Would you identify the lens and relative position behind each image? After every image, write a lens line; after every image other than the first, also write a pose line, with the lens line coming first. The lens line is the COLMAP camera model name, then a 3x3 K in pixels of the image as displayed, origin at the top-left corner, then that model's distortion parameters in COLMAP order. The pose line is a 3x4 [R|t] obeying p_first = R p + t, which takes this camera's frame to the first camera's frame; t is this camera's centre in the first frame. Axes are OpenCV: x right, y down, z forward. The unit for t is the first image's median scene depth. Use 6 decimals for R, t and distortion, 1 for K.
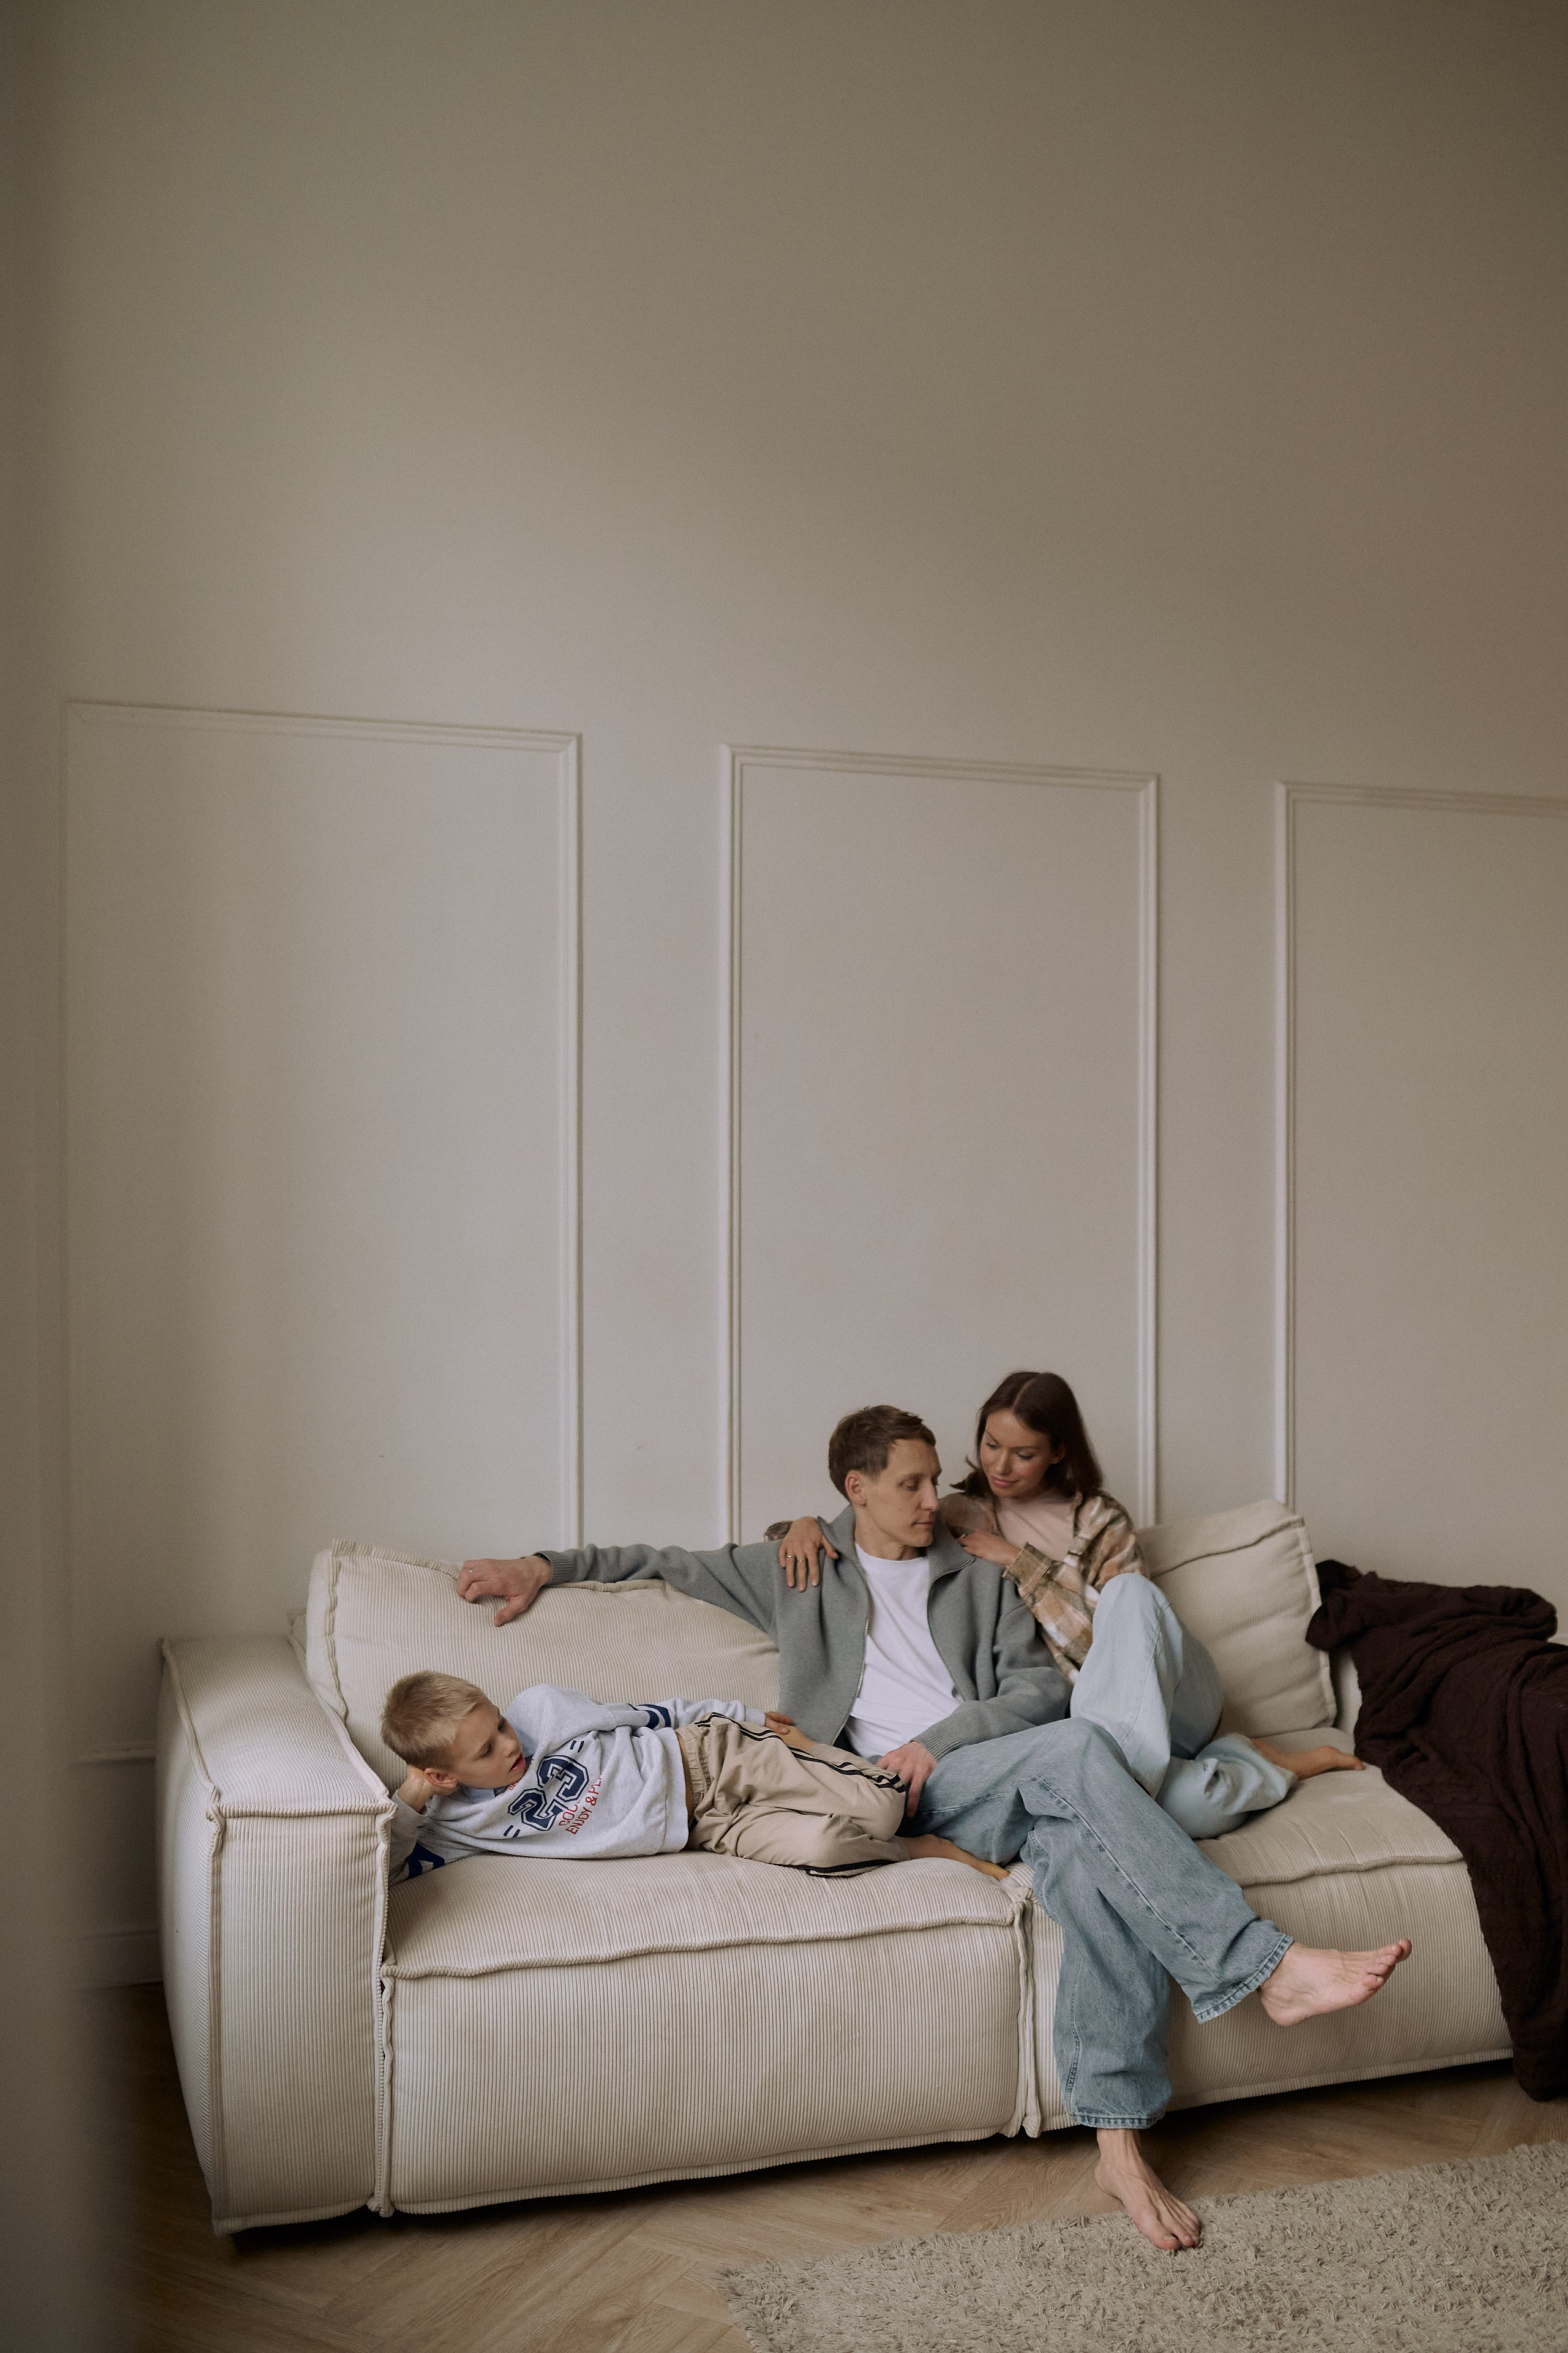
lens RADIAL K [[2456.4, 0, 775.7], [0, 2456.4, 1157.9], [0, 0, 1]] dist [-0.009635, 0.000000]
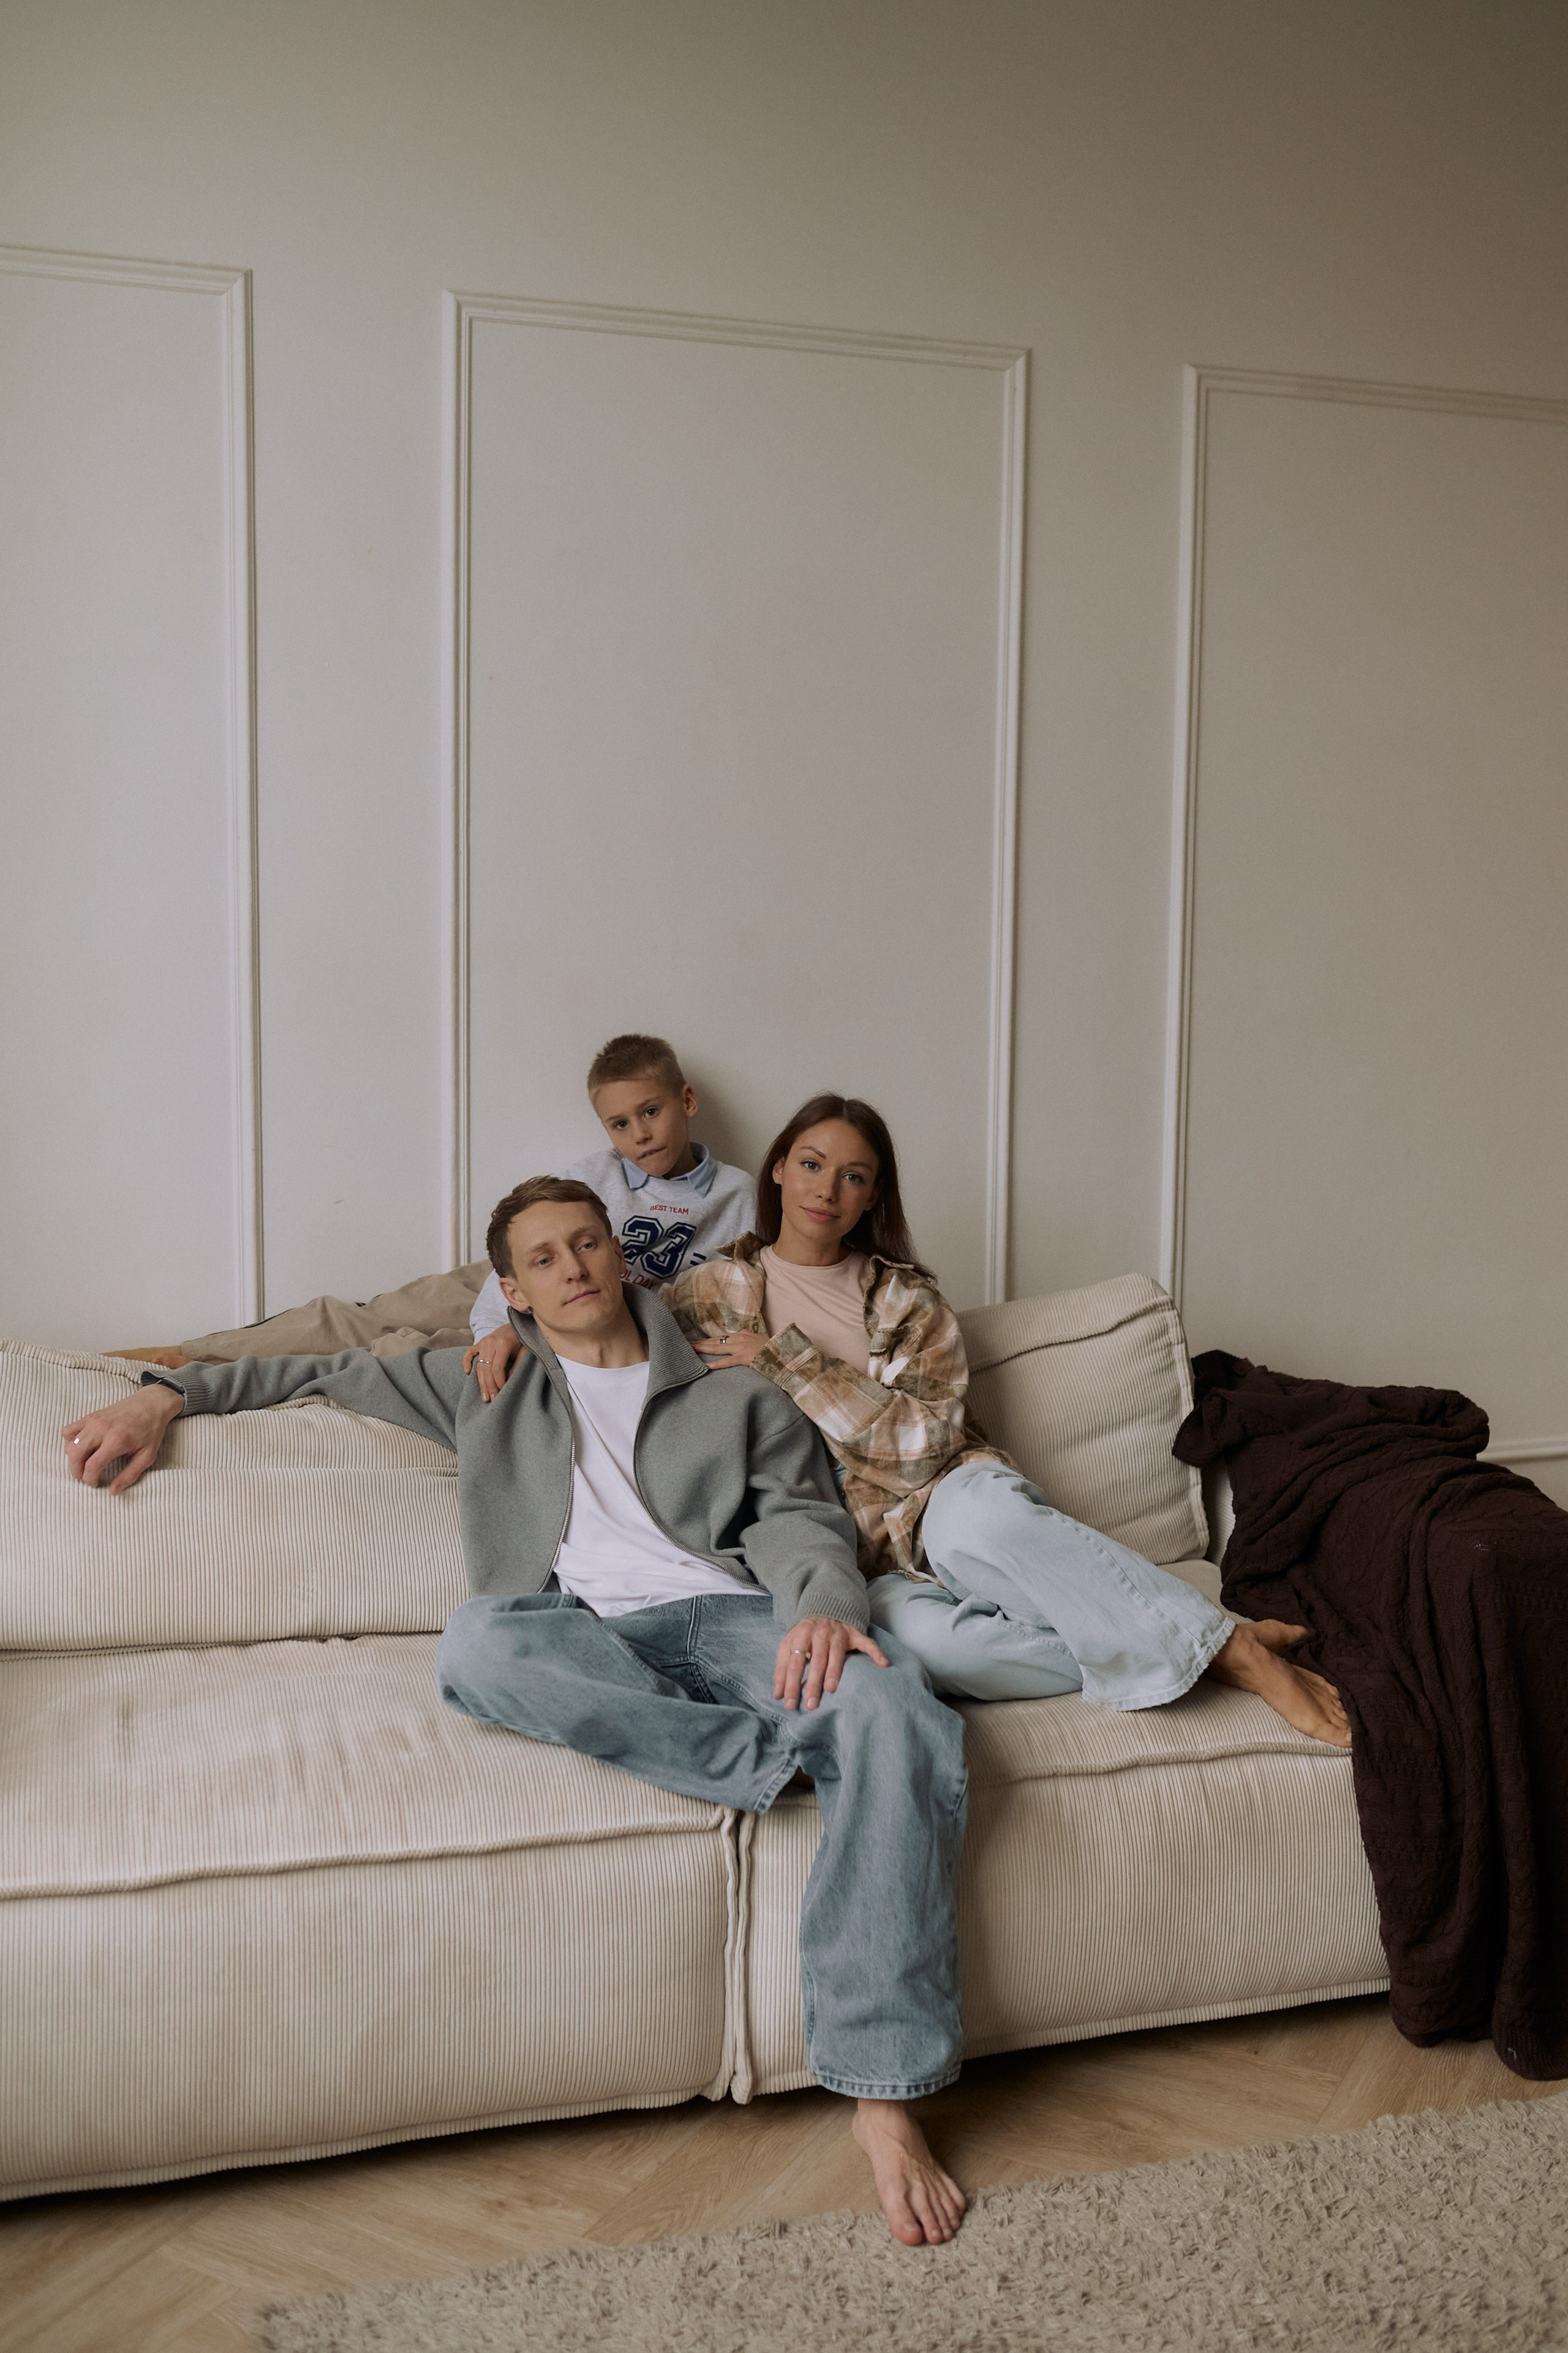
lens RADIAL K [[2456.4, 0, 783.4], [0, 2456.4, 1186.9], [0, 0, 1]] dist [-0.009635, 0.000000]
pose [[0.999821, 0.010495, -0.015730, 0.122181], [-0.008712, 0.993955, 0.109443, 0.030389], [0.016784, -0.109286, 0.993869, 0.260518]]
